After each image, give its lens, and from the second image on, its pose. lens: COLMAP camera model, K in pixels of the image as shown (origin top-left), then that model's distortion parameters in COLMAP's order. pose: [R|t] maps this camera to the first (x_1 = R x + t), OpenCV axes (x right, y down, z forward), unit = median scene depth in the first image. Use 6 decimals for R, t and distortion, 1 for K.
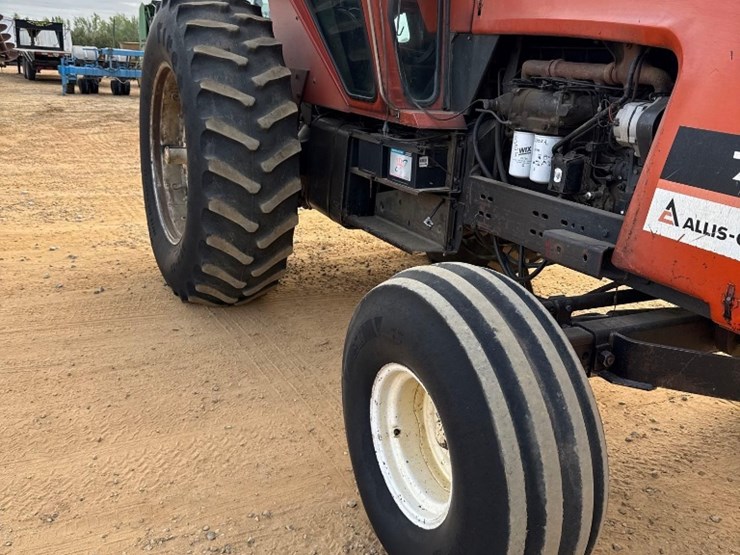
lens RADIAL K [[678.6, 0, 364.8], [0, 678.6, 267.3], [0, 0, 1]] dist [0.186987, -0.417725]
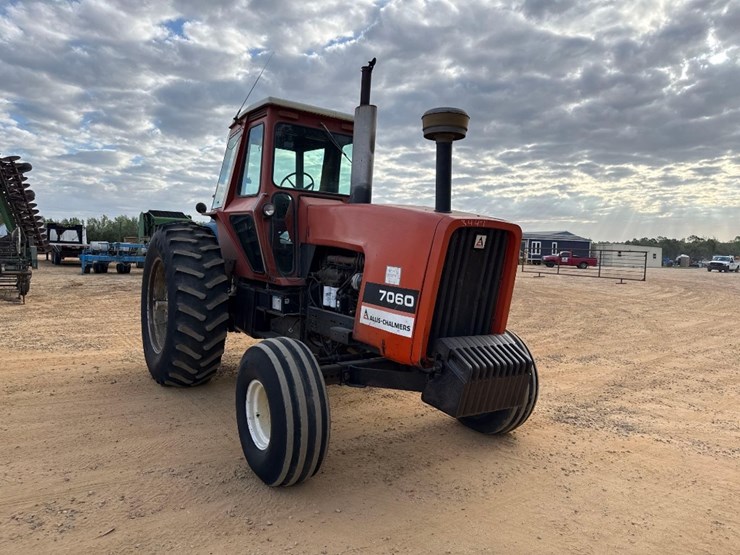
lens RADIAL K [[519.1, 0, 372.0], [0, 519.1, 267.3], [0, 0, 1]] dist [0.101670, -0.156077]
pose [[0.992630, -0.025445, 0.118486, 0.136104], [0.053225, 0.969900, -0.237614, 0.116652], [-0.108873, 0.242169, 0.964106, -0.501278]]
